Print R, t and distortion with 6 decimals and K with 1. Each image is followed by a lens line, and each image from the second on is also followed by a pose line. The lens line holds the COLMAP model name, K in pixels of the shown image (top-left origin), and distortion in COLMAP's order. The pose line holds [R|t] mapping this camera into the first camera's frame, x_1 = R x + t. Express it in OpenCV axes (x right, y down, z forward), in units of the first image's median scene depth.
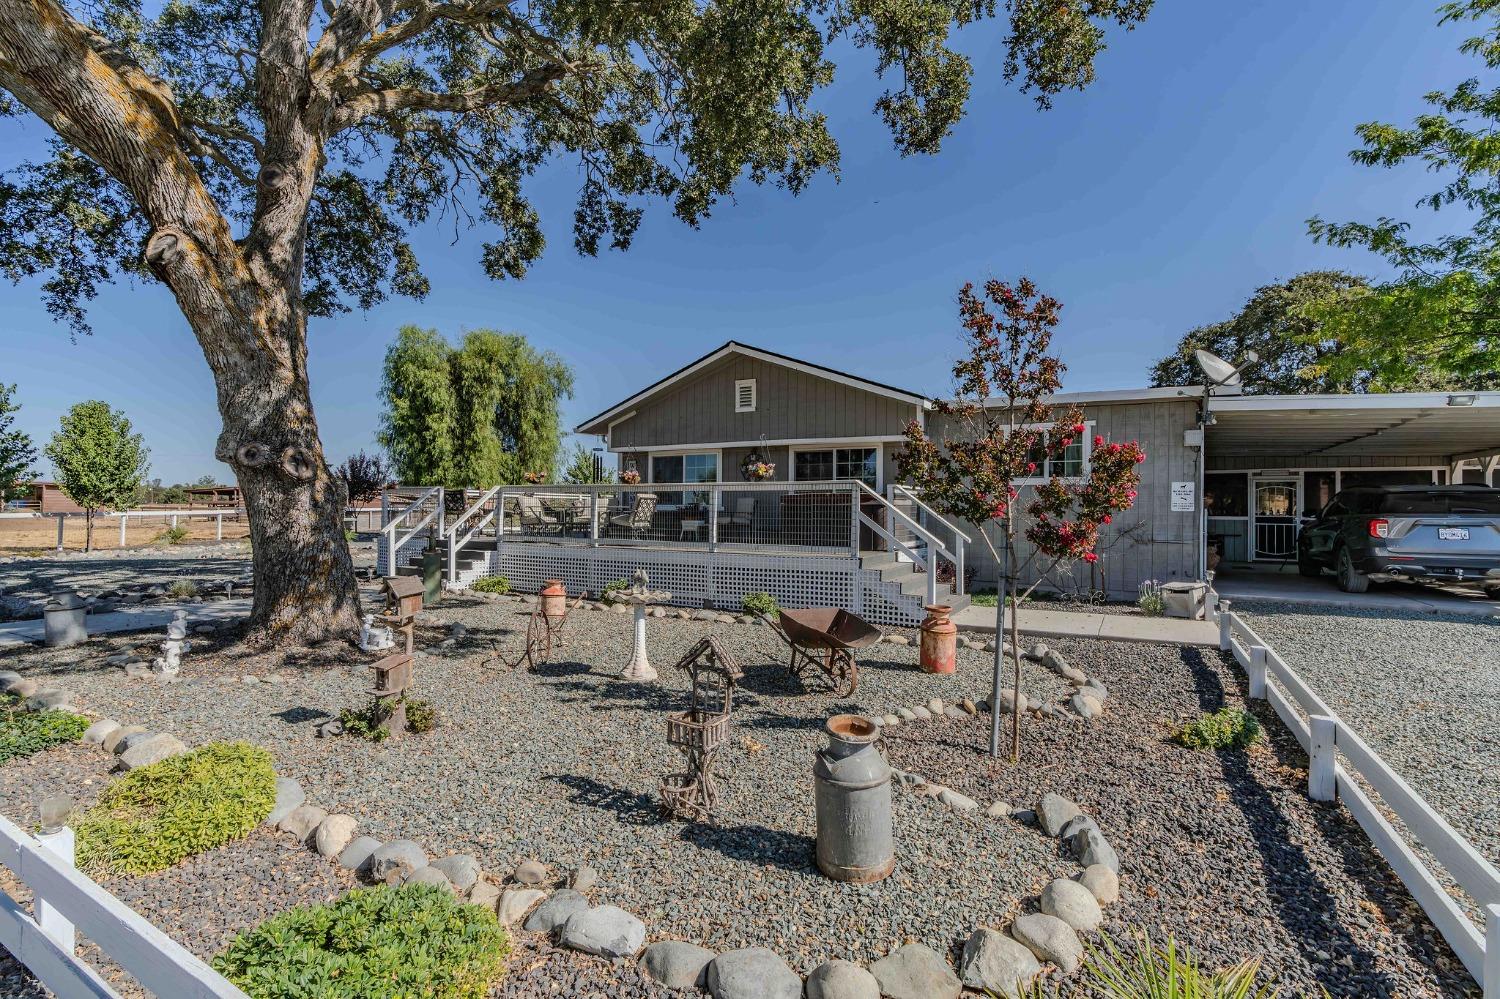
lens RADIAL K [[674.5, 0, 750.8], [0, 674.5, 503.9], [0, 0, 1]] dist [-0.001960, 0.001413]
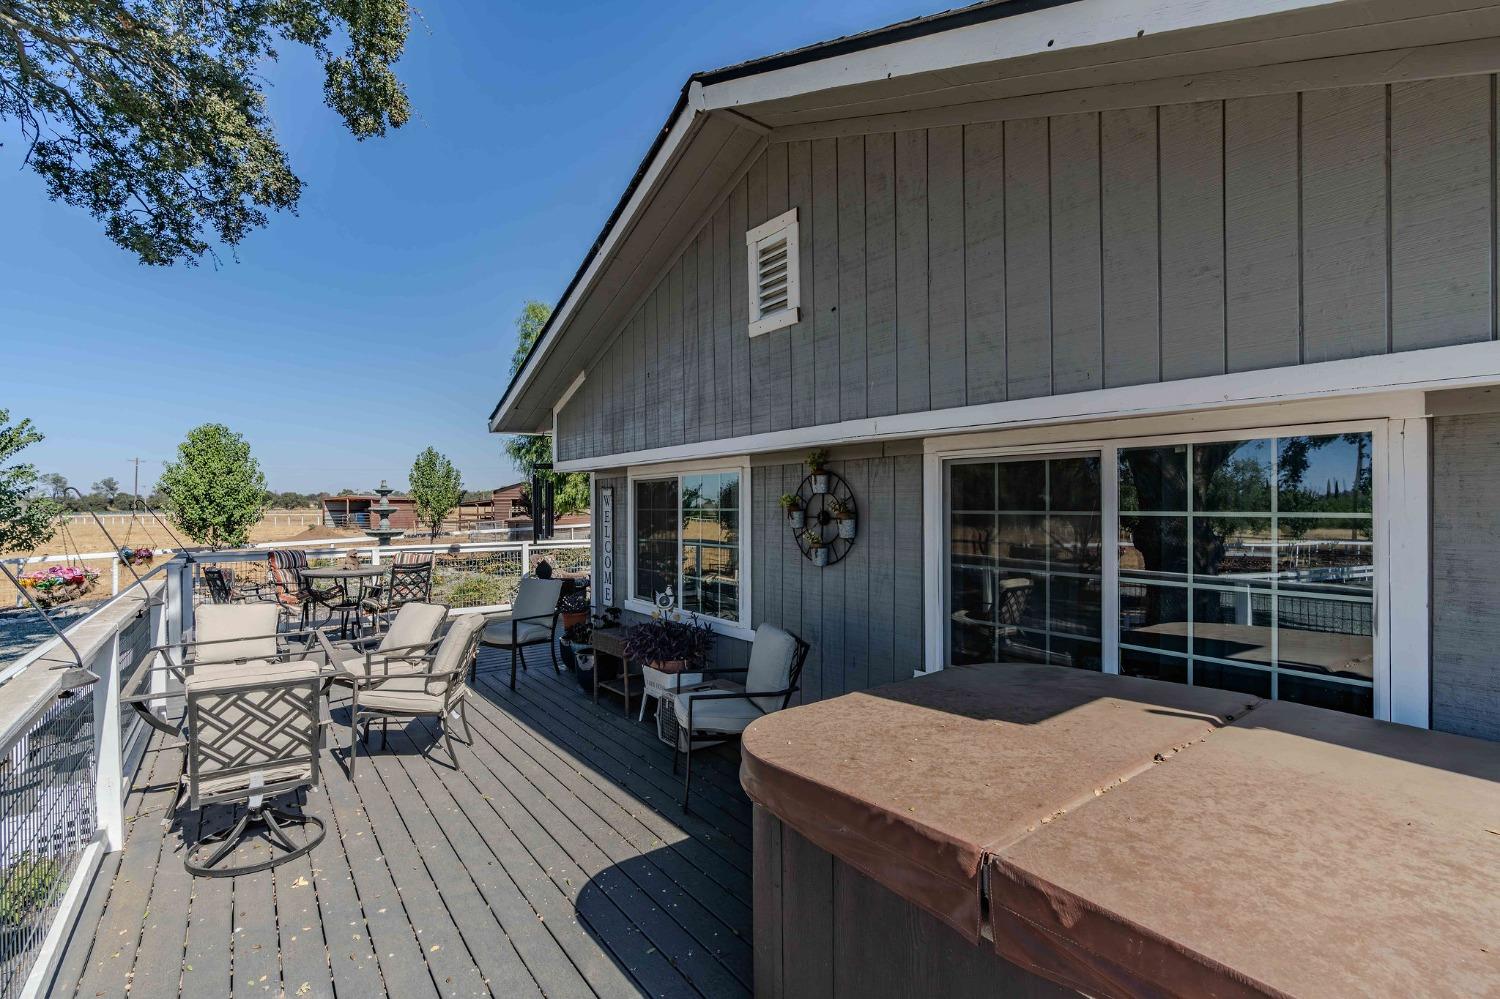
lens RADIAL K [[674.5, 0, 755.6], [0, 674.5, 494.3], [0, 0, 1]] dist [-0.001960, 0.001413]
pose [[0.913678, -0.017516, -0.406062, 0.107854], [0.016908, 0.999844, -0.005085, -0.067863], [0.406088, -0.002220, 0.913831, 0.768907]]
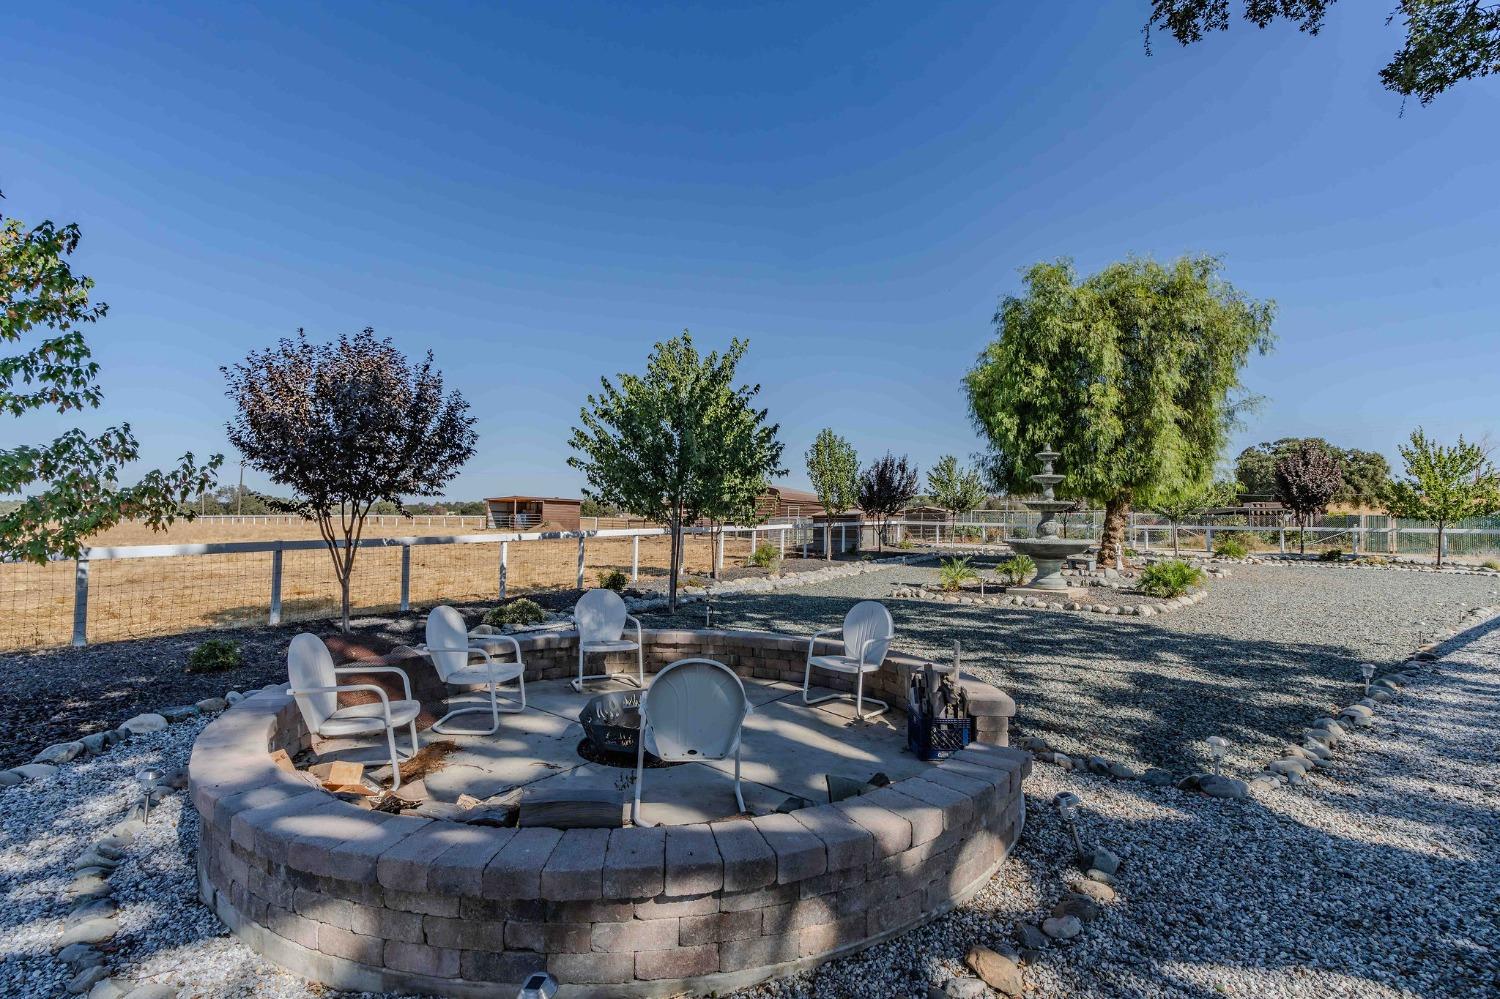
lens RADIAL K [[674.5, 0, 752.6], [0, 674.5, 501.2], [0, 0, 1]] dist [-0.001960, 0.001413]
pose [[0.906958, -0.009258, -0.421119, -1.003491], [-0.000254, 0.999746, -0.022526, 0.001383], [0.421221, 0.020537, 0.906726, 0.481529]]
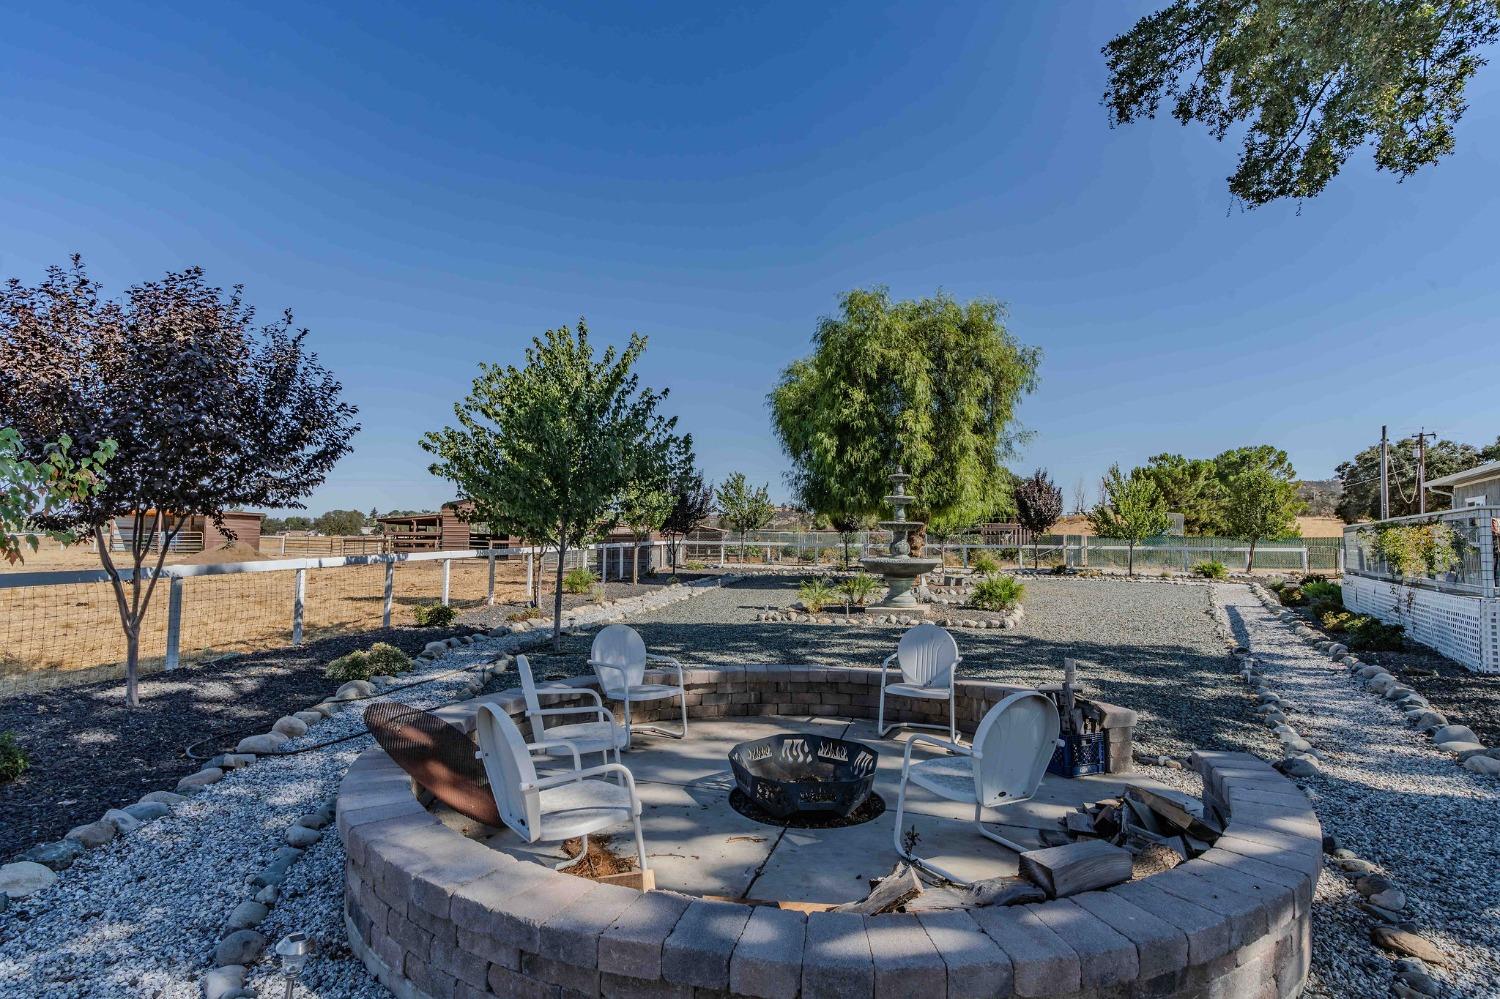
lens RADIAL K [[731.8, 0, 753.5], [0, 731.8, 505.3], [0, 0, 1]] dist [-0.000376, 0.000167]
pose [[0.998903, -0.000460, -0.046818, -1.209990], [-0.001470, 0.999150, -0.041189, 0.000281], [0.046797, 0.041212, 0.998054, 0.441623]]
